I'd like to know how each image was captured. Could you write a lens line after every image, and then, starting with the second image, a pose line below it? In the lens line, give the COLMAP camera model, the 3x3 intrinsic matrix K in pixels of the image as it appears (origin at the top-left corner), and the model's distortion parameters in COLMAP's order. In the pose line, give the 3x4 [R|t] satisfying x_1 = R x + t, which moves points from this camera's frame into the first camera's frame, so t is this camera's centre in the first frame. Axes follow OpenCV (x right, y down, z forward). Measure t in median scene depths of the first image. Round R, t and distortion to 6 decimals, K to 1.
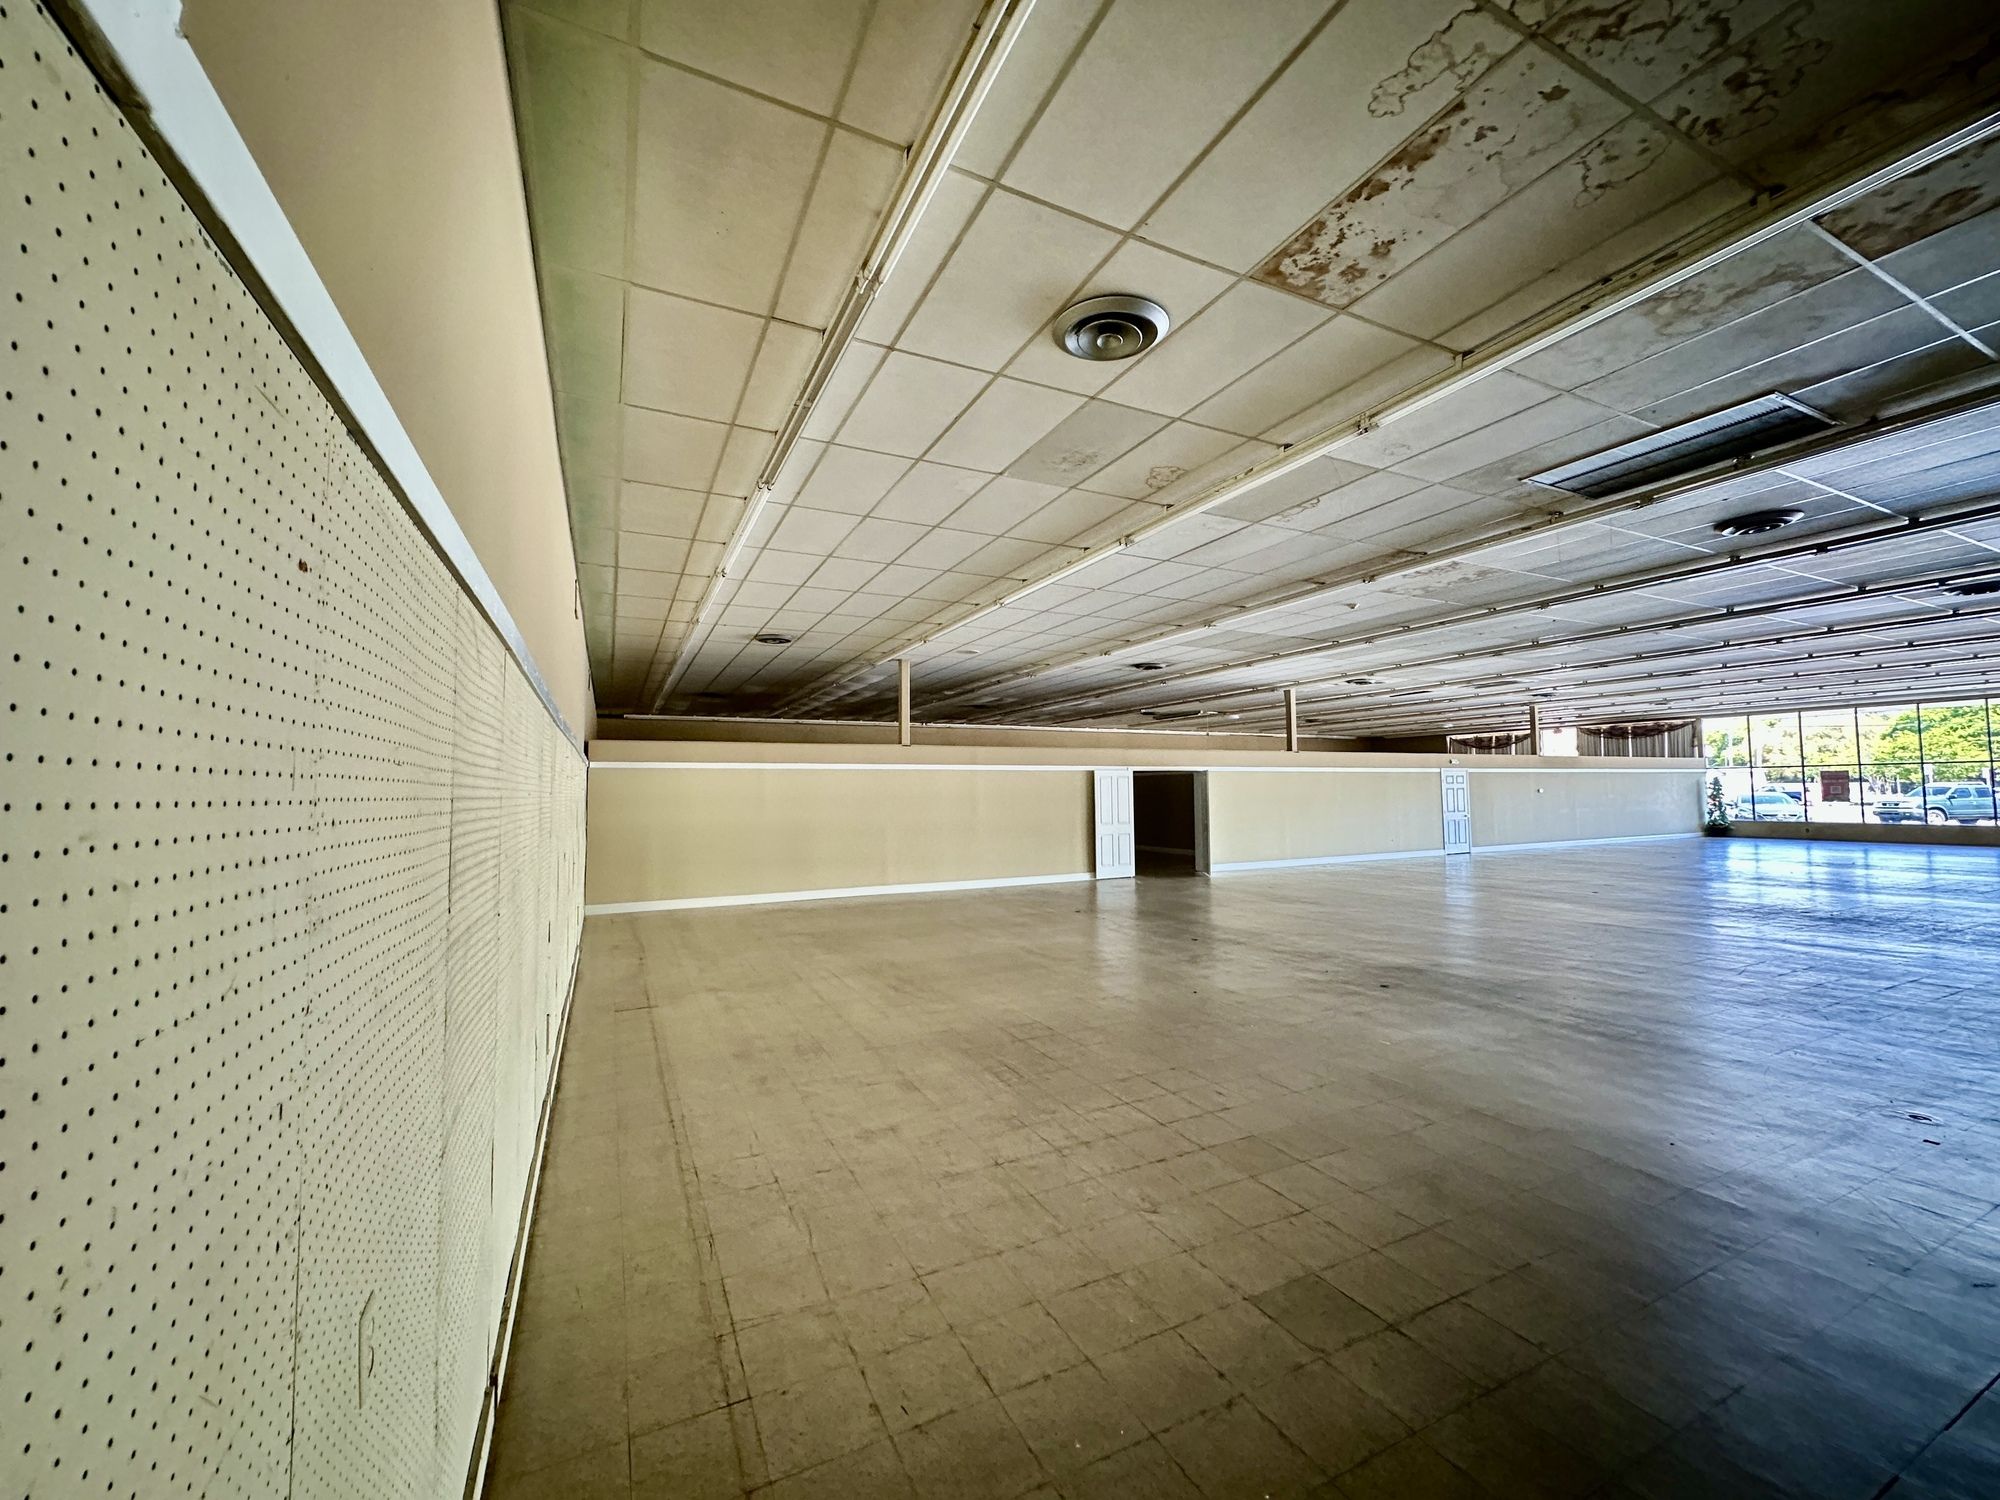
lens RADIAL K [[792.7, 0, 996.7], [0, 792.7, 753.7], [0, 0, 1]] dist [-0.002398, 0.000713]
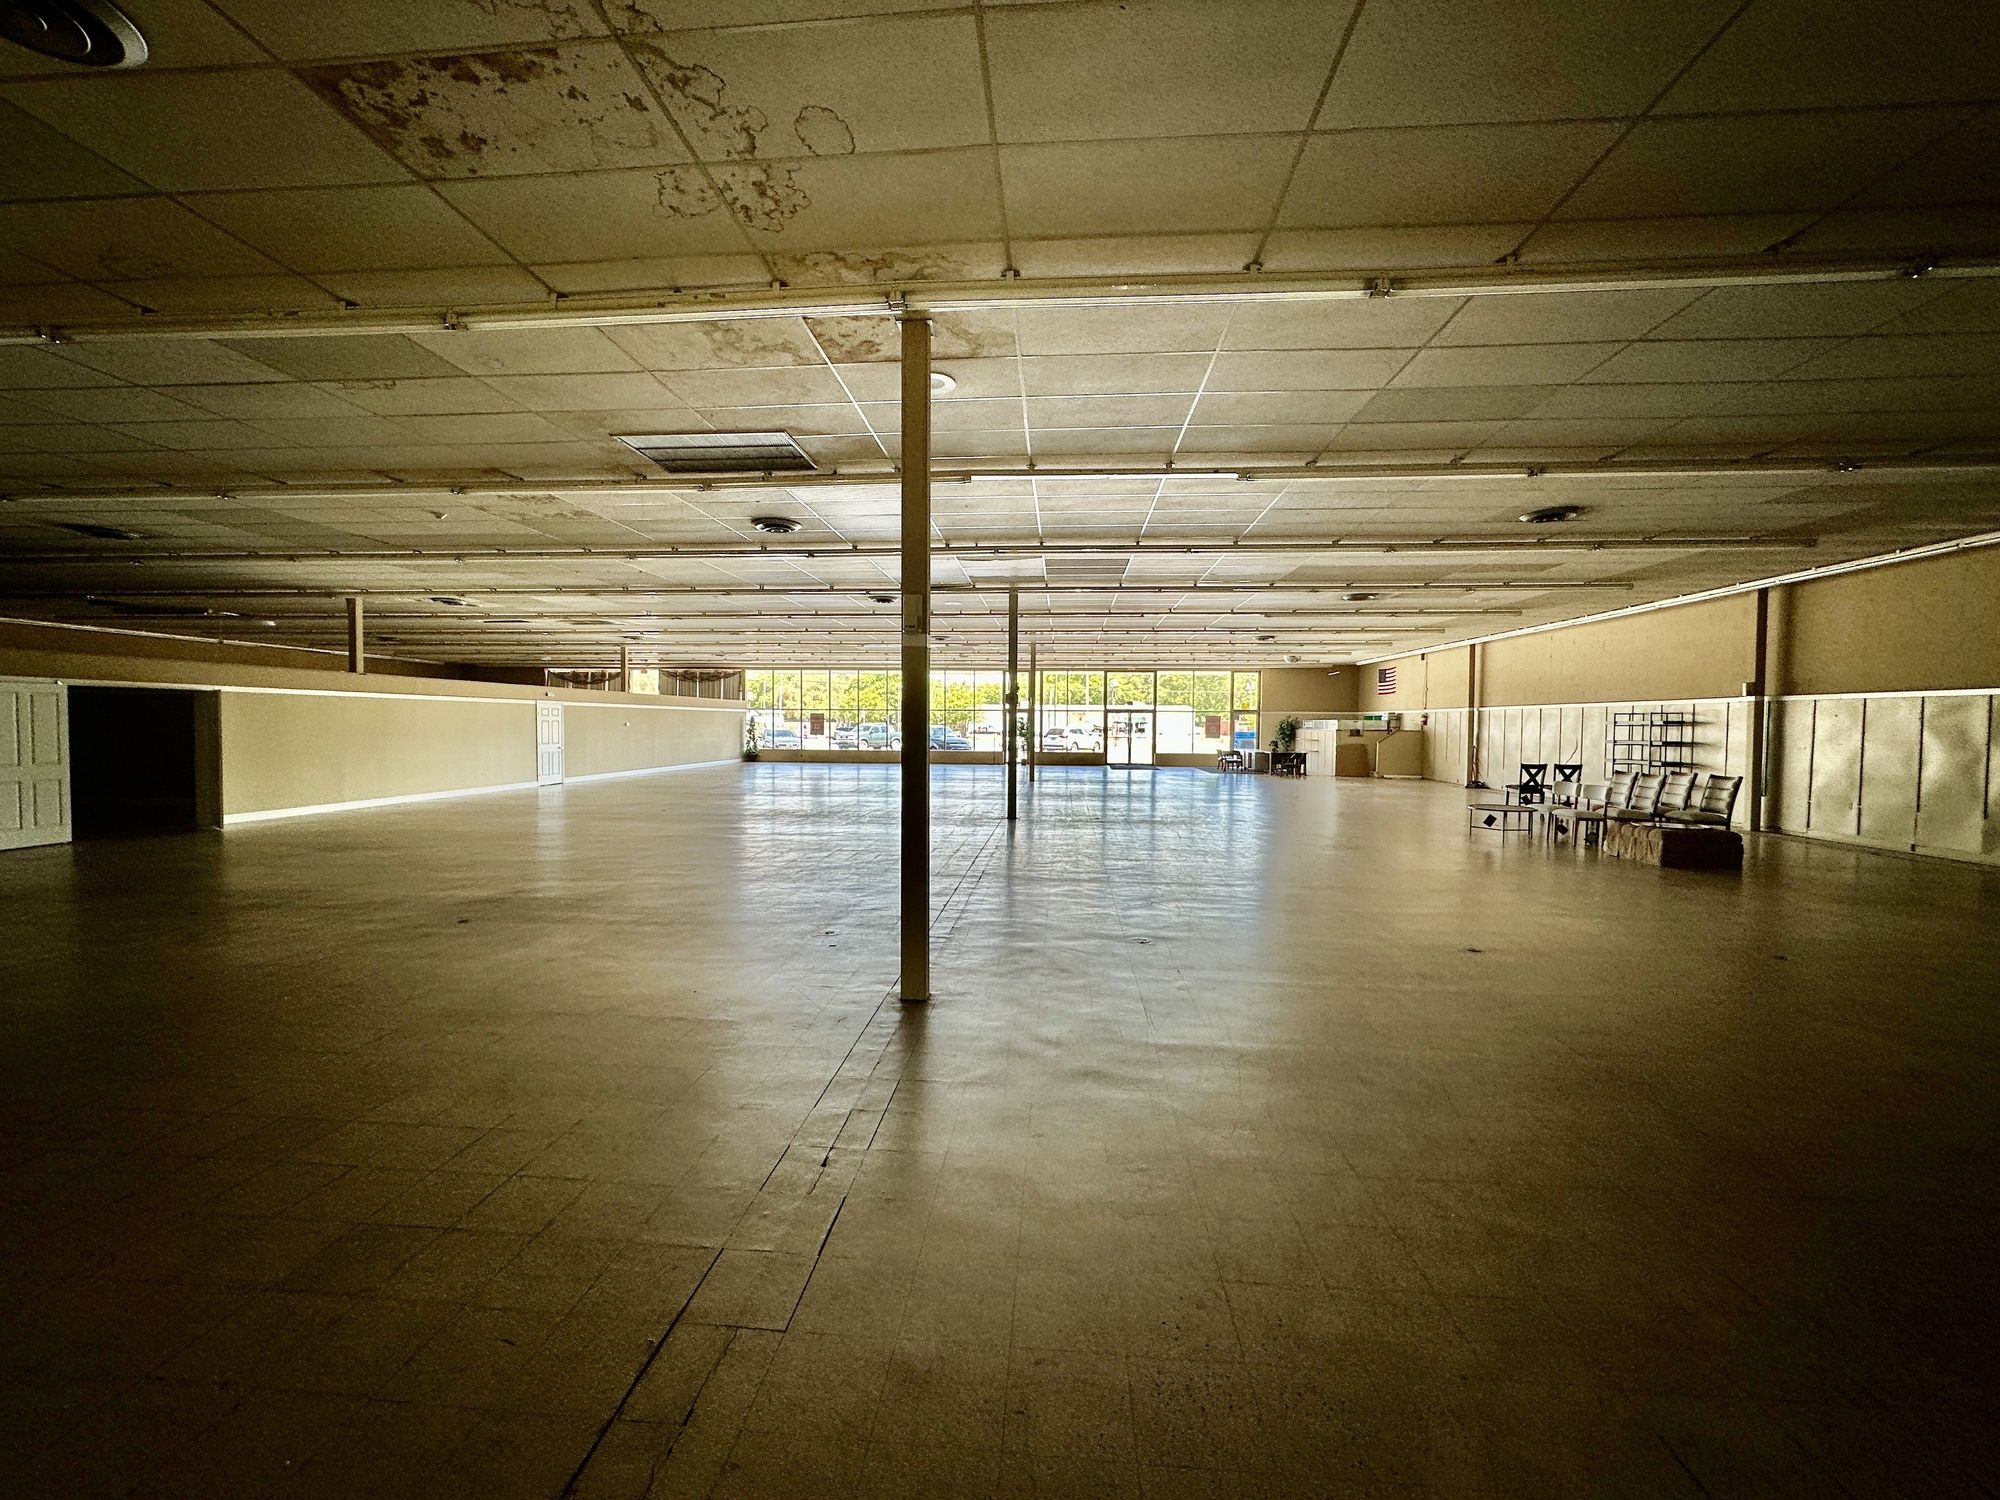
lens RADIAL K [[792.7, 0, 999.5], [0, 792.7, 745.5], [0, 0, 1]] dist [-0.002398, 0.000713]
pose [[0.509236, -0.009347, 0.860576, -0.003269], [-0.054144, 0.997612, 0.042874, 0.001594], [-0.858922, -0.068428, 0.507514, -0.019680]]
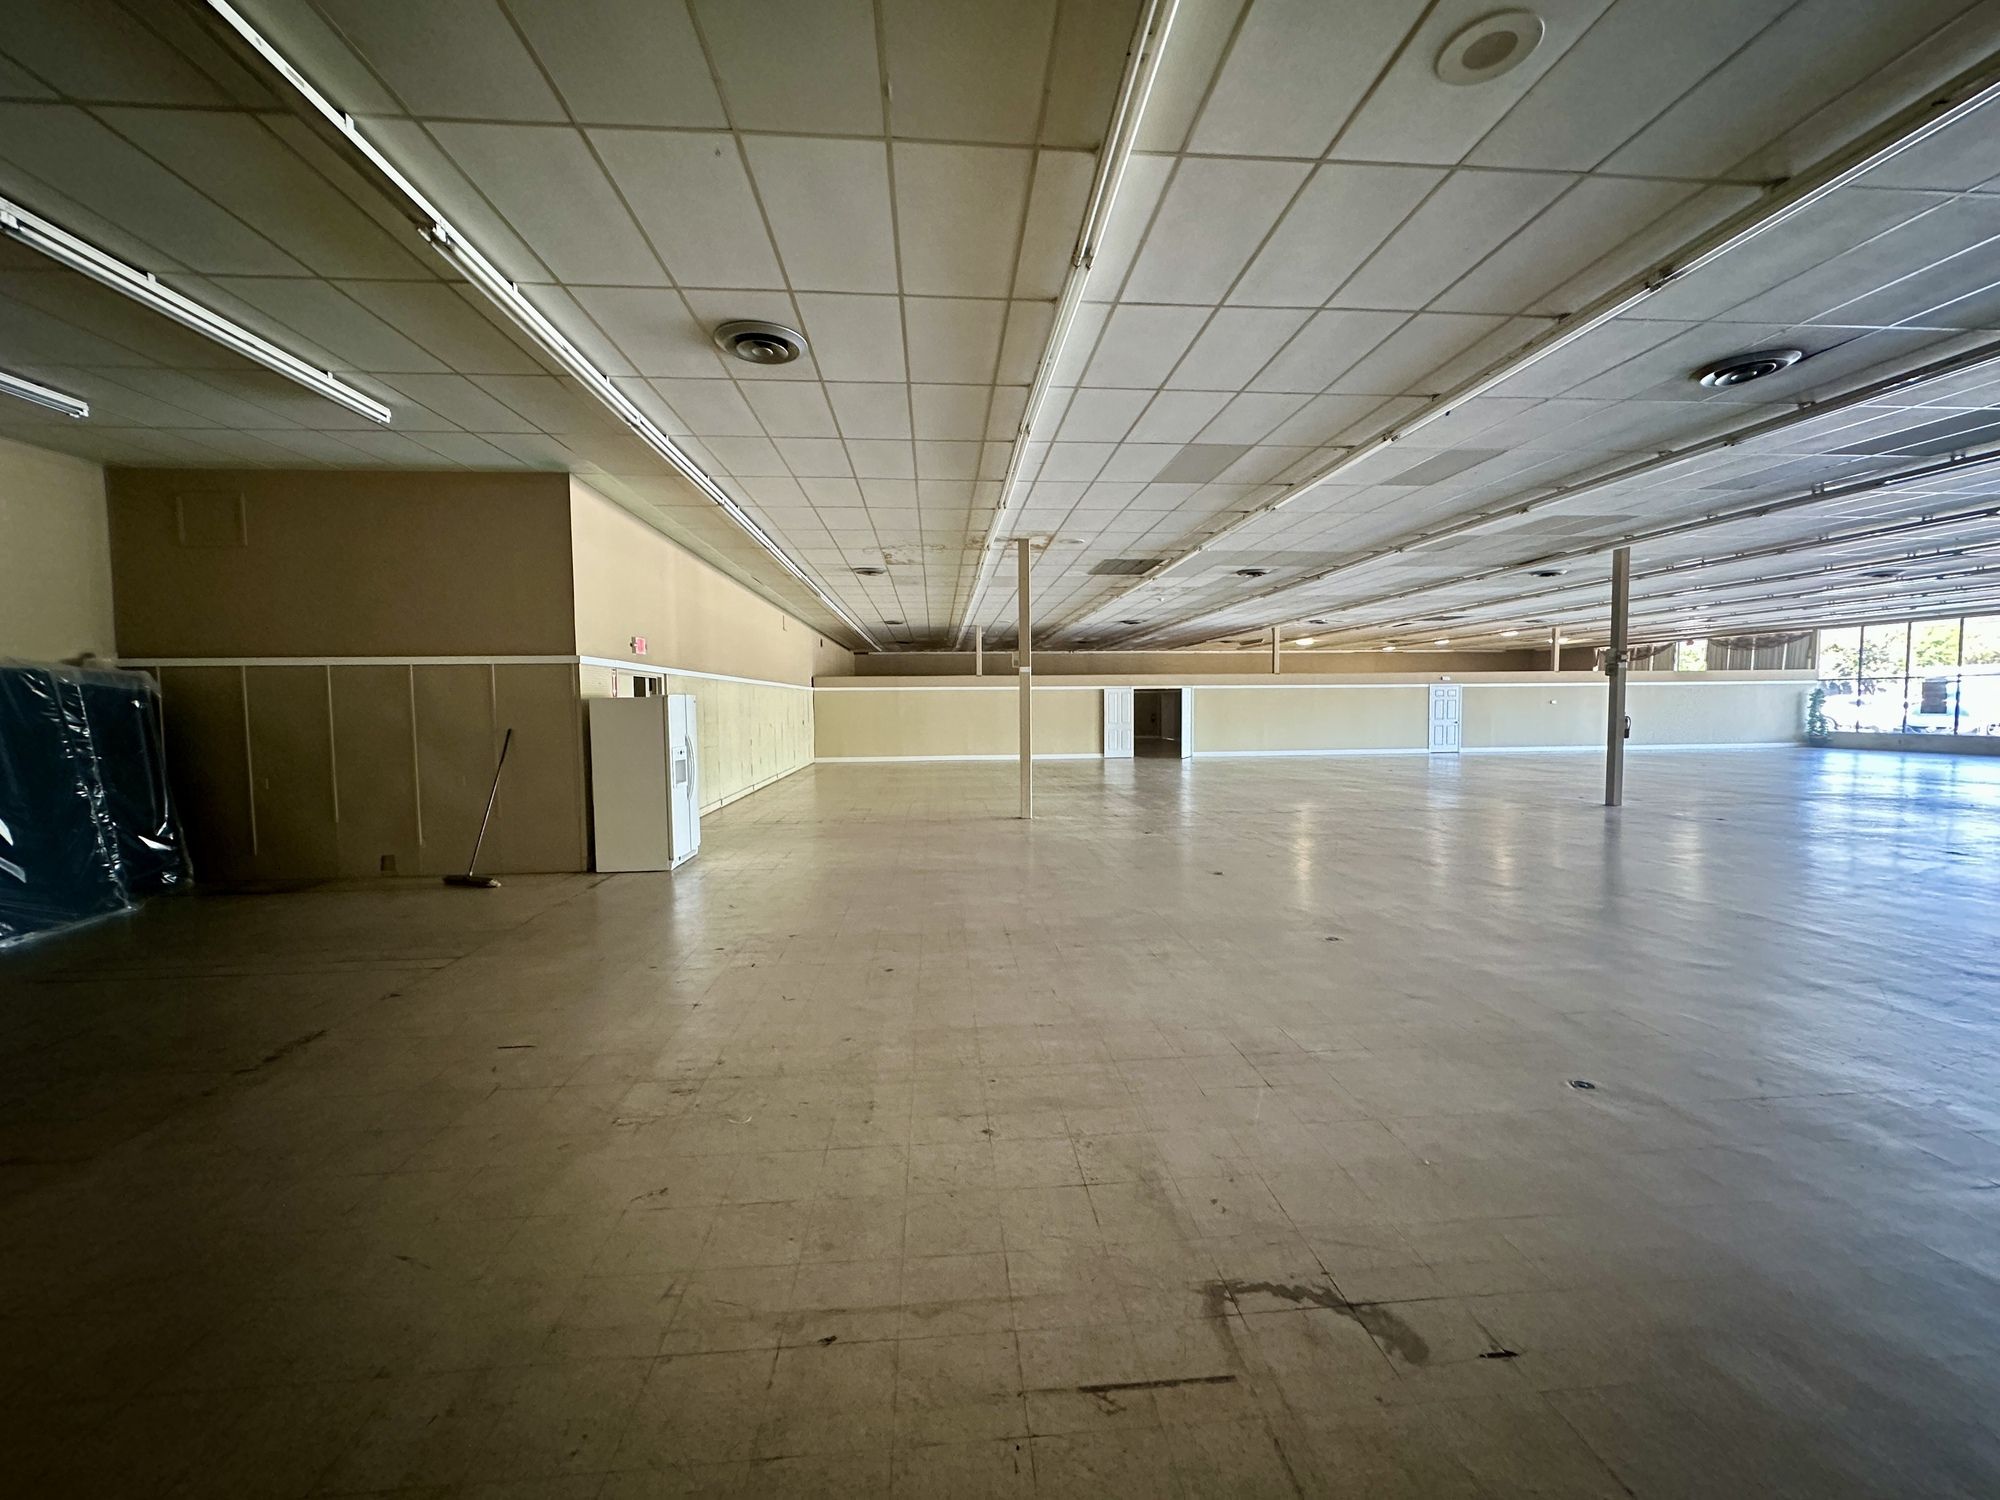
lens RADIAL K [[792.7, 0, 996.7], [0, 792.7, 745.3], [0, 0, 1]] dist [-0.002398, 0.000713]
pose [[0.925037, 0.024402, -0.379092, 0.673306], [0.016779, 0.994336, 0.104949, -0.046088], [0.379506, -0.103443, 0.919388, -0.691116]]
